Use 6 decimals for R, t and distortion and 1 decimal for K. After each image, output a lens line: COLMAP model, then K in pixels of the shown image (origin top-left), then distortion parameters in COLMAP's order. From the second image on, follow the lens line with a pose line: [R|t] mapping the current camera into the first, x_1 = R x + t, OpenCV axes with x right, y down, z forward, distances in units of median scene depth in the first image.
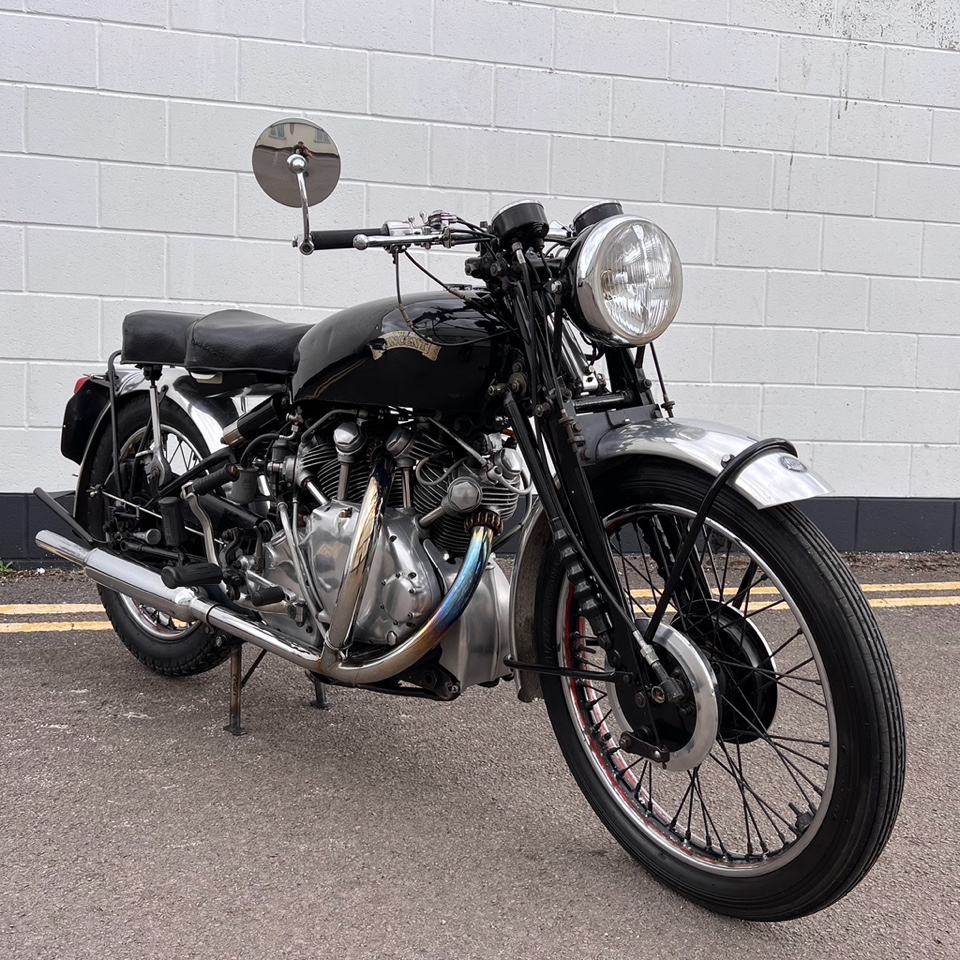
lens RADIAL K [[1019.6, 0, 486.8], [0, 1019.6, 450.4], [0, 0, 1]] dist [0.021510, 0.000000]
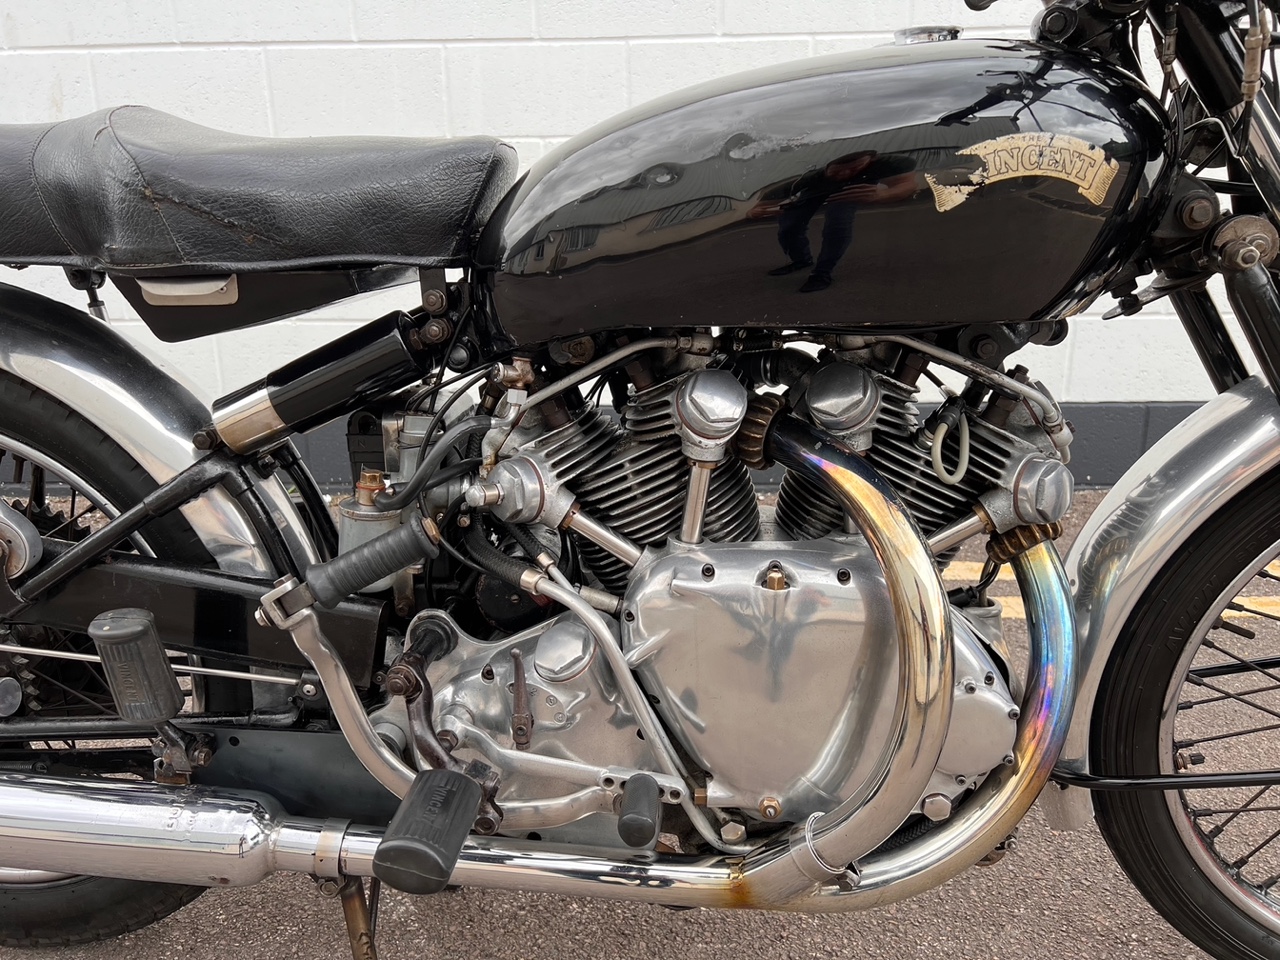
lens RADIAL K [[960.0, 0, 635.8], [0, 960.0, 486.0], [0, 0, 1]] dist [0.045024, -0.050639]
pose [[0.965637, 0.026172, -0.258575, 0.000642], [0.024137, 0.981586, 0.189491, -0.031630], [0.258773, -0.189221, 0.947223, 0.330222]]
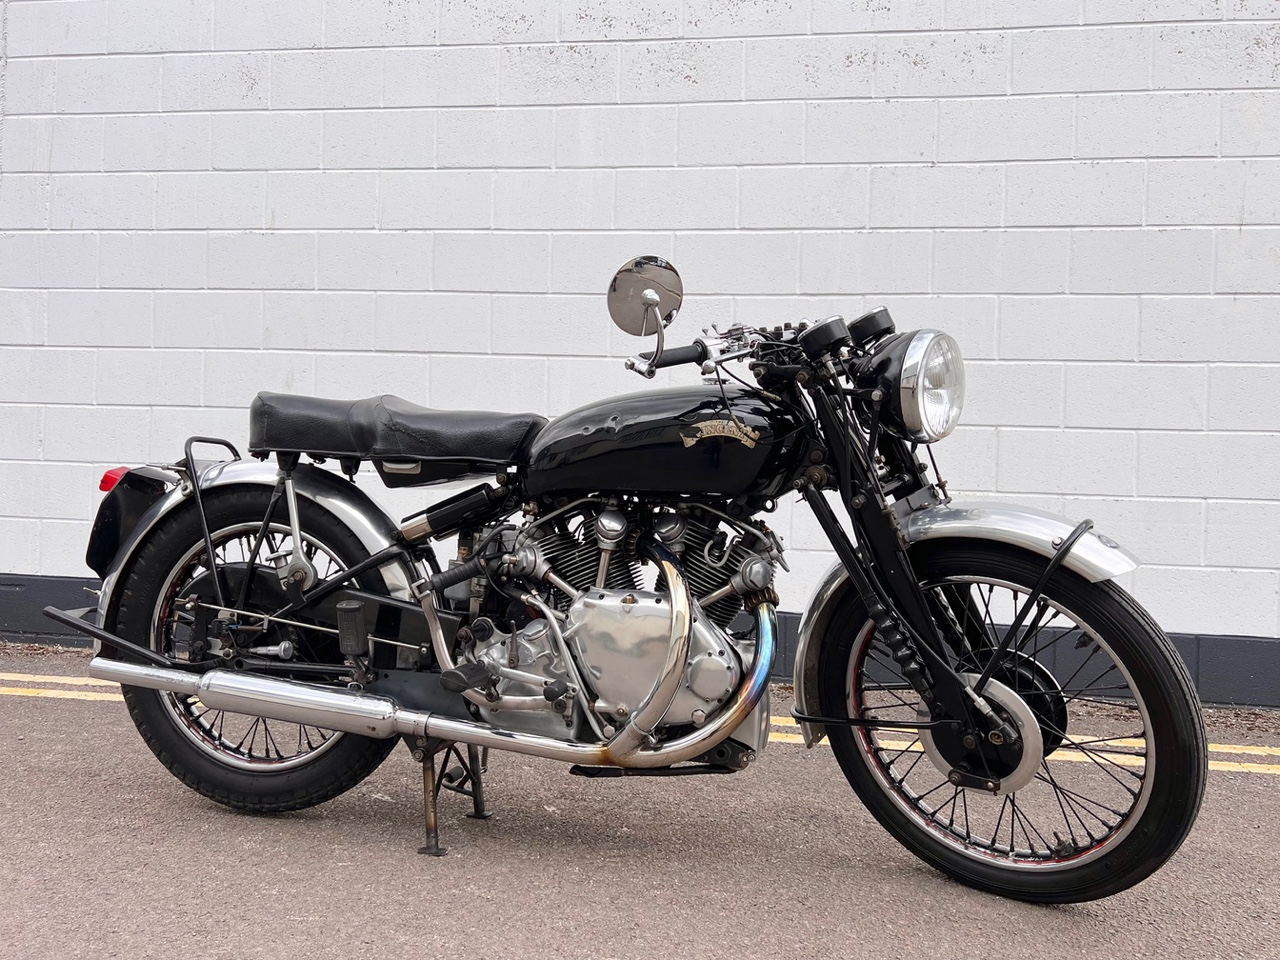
lens RADIAL K [[1011.6, 0, 645.5], [0, 1011.6, 508.4], [0, 0, 1]] dist [0.046264, -0.056014]
pose [[0.932553, 0.003268, -0.361017, 0.163010], [-0.031222, 0.996943, -0.071627, 0.018731], [0.359679, 0.078067, 0.929804, 0.066861]]
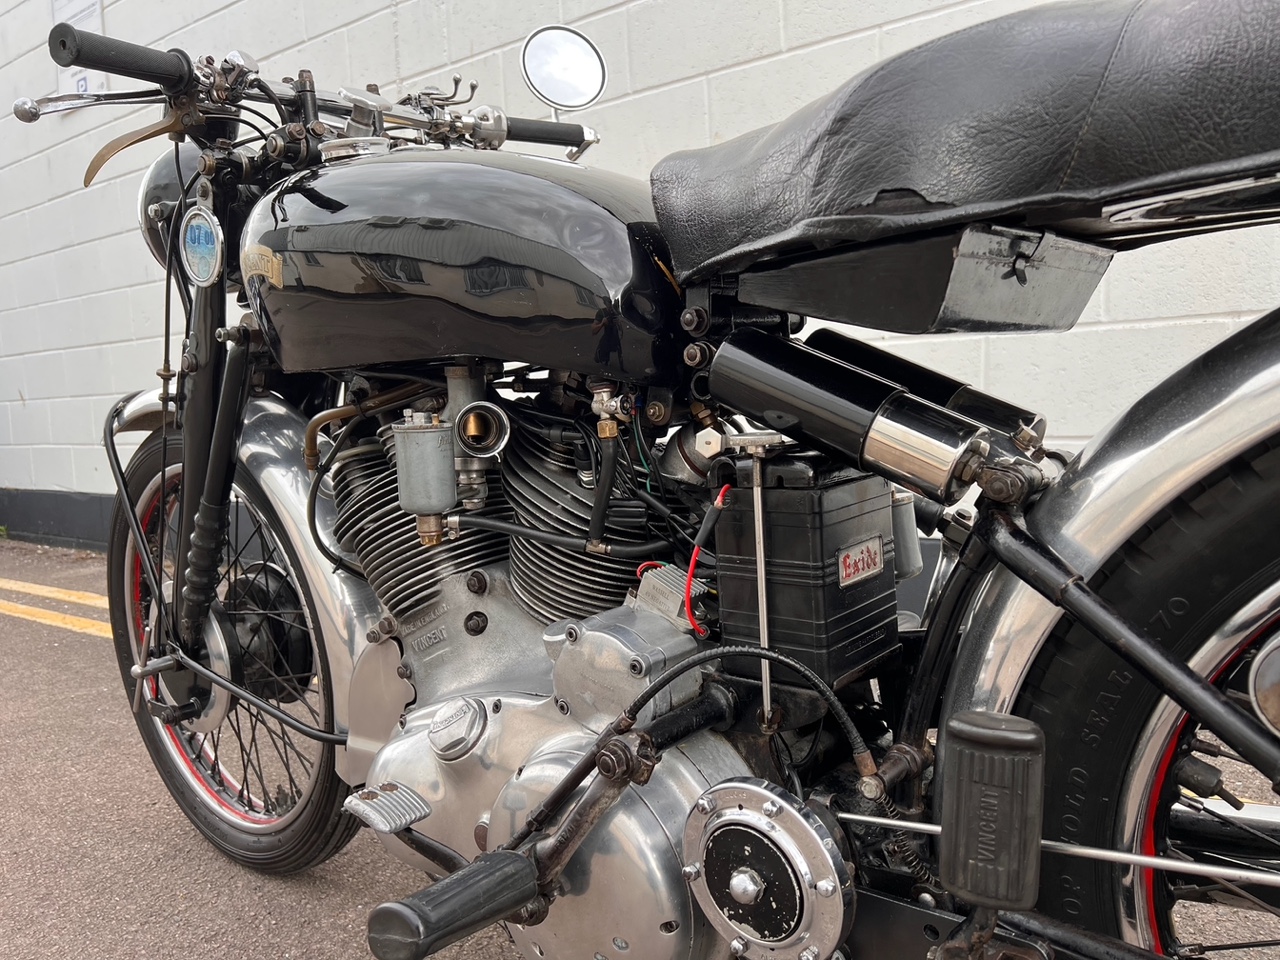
lens RADIAL K [[960.0, 0, 637.1], [0, 960.0, 486.6], [0, 0, 1]] dist [0.045024, -0.050639]
pose [[0.652663, 0.012071, -0.757552, -0.131666], [0.015018, 0.999471, 0.028864, -0.012874], [0.757499, -0.030215, 0.652136, 0.432060]]
